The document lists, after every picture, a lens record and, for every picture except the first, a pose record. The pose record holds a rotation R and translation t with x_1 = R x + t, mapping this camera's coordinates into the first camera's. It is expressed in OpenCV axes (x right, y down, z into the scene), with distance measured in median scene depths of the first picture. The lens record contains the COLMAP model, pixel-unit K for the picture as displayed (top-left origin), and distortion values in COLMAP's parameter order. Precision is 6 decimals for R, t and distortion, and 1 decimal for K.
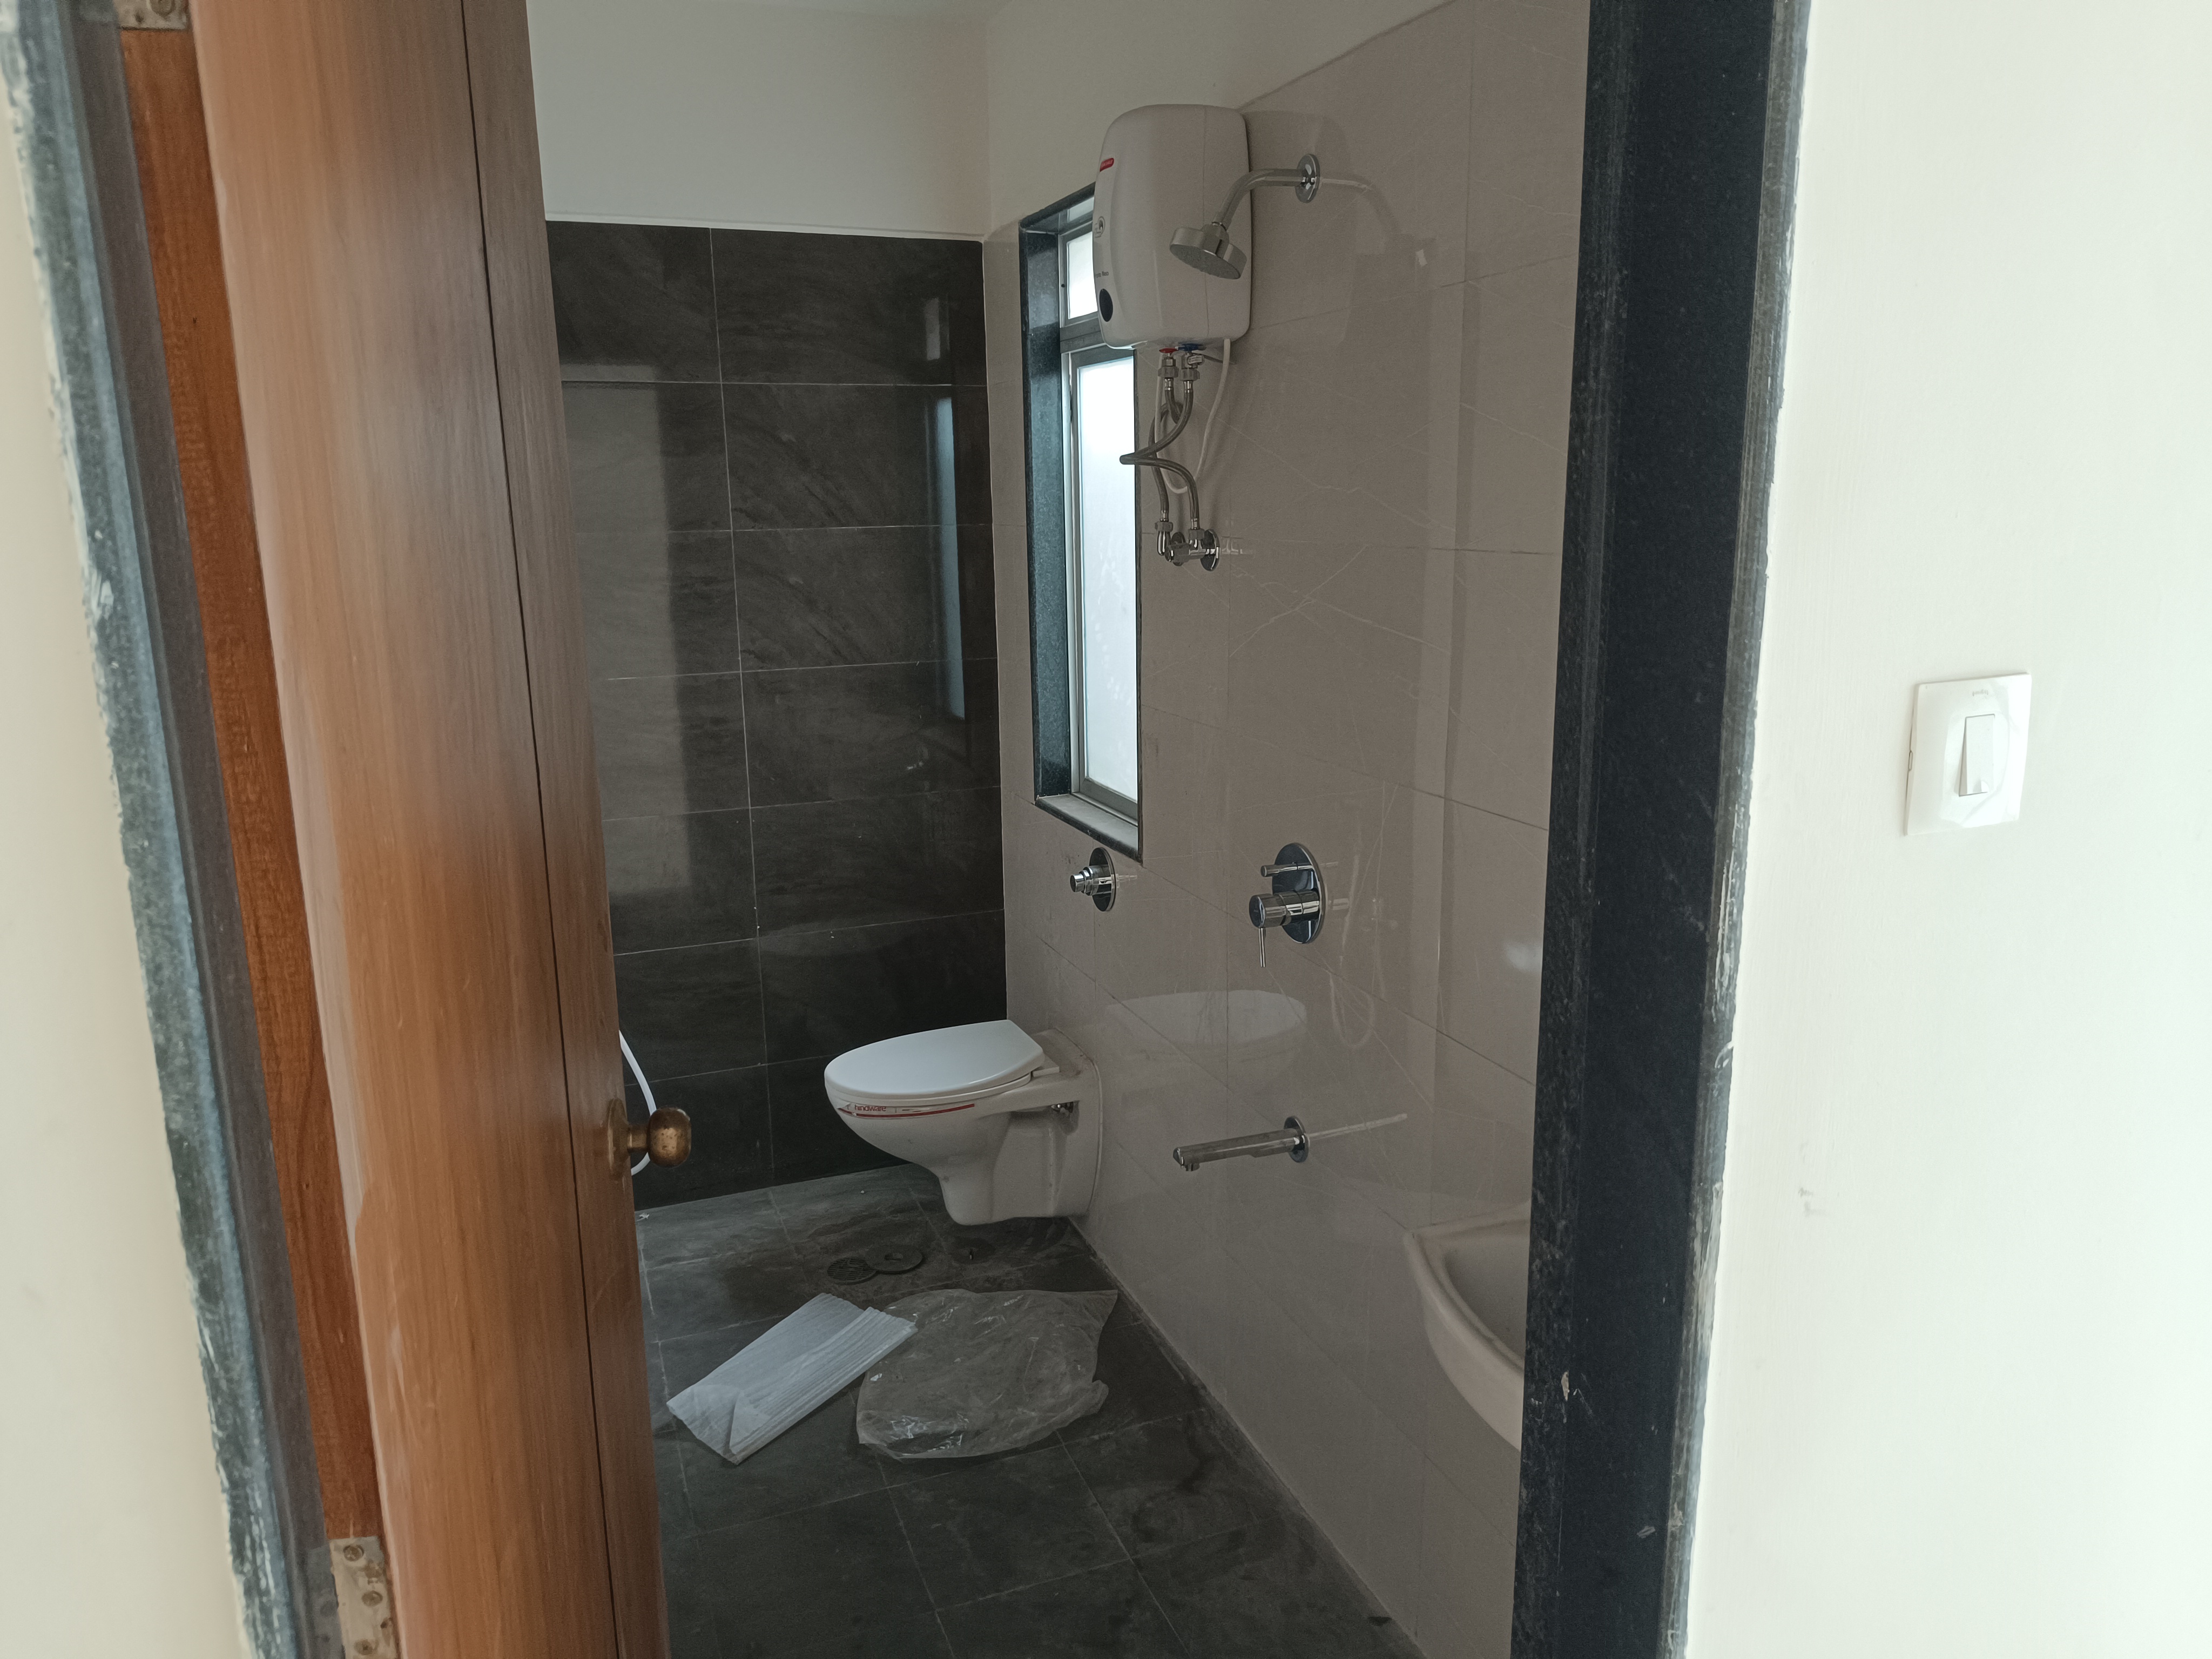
lens RADIAL K [[1603.5, 0, 1142.1], [0, 1603.5, 887.7], [0, 0, 1]] dist [0.034938, -0.001451]
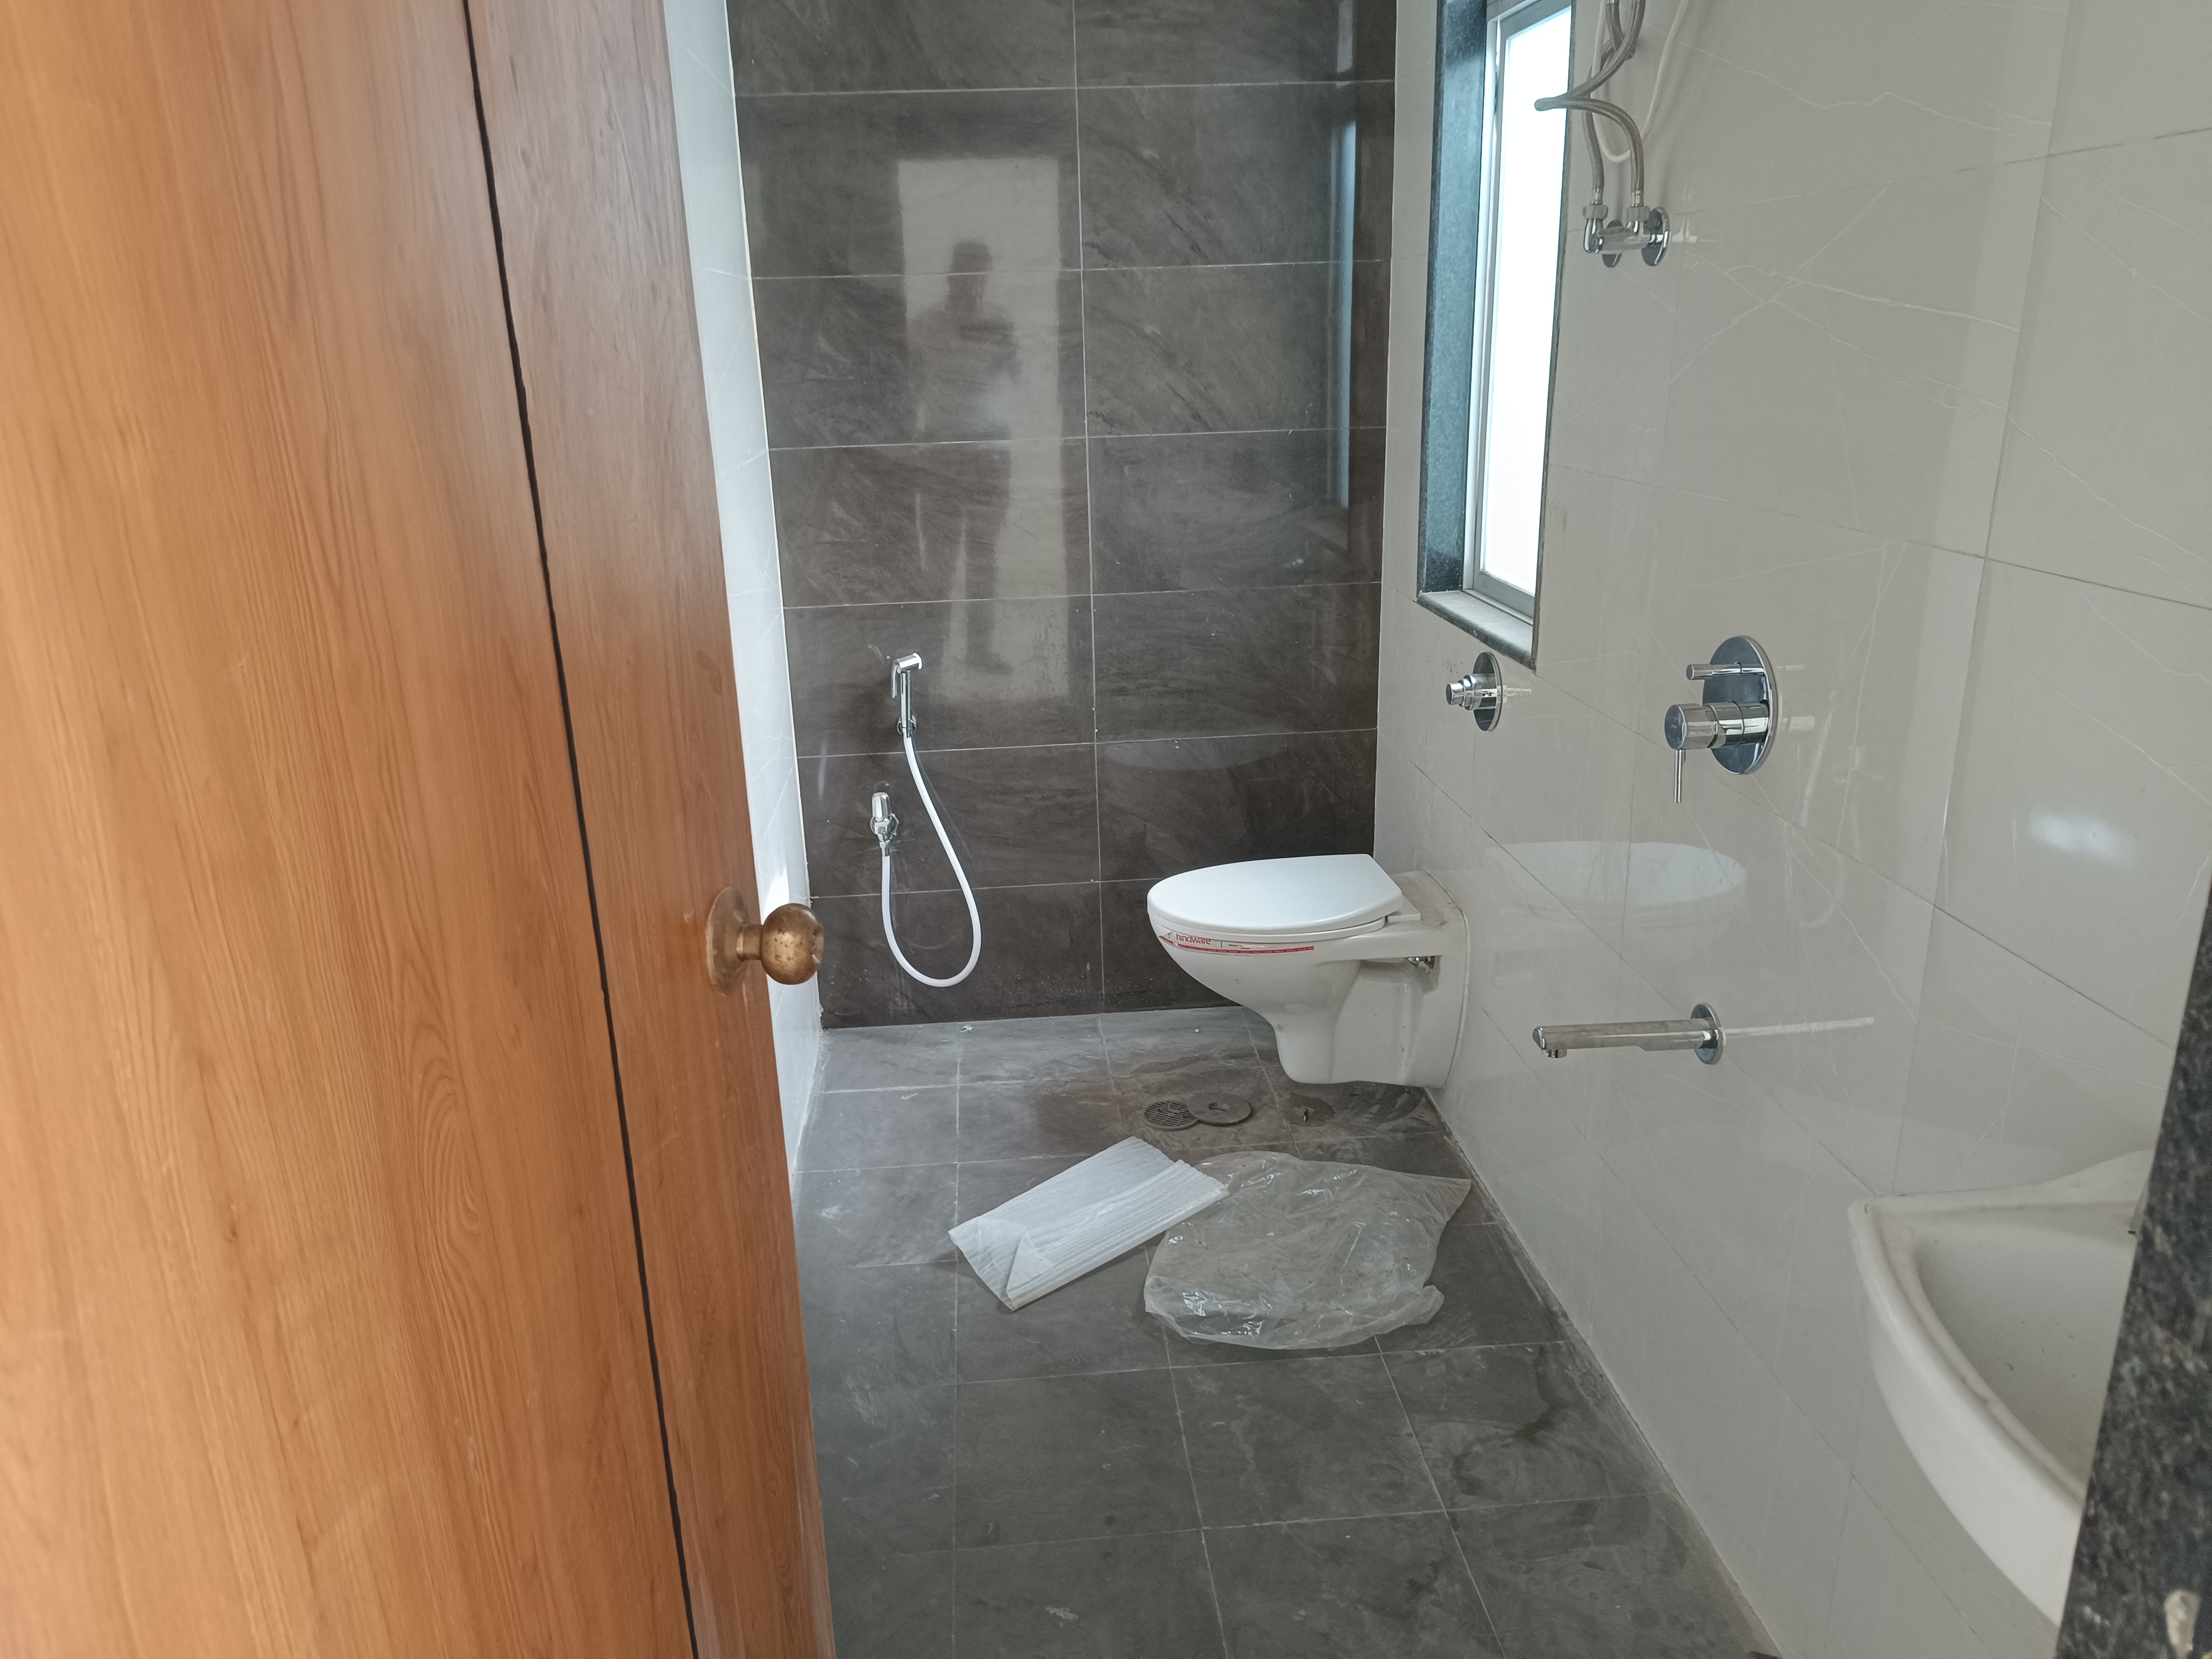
lens RADIAL K [[1544.0, 0, 1070.3], [0, 1544.0, 857.0], [0, 0, 1]] dist [0.046019, -0.053469]
pose [[0.946107, 0.080717, -0.313635, 0.029365], [-0.055781, 0.994584, 0.087699, 0.021713], [0.319015, -0.065478, 0.945485, 0.180451]]
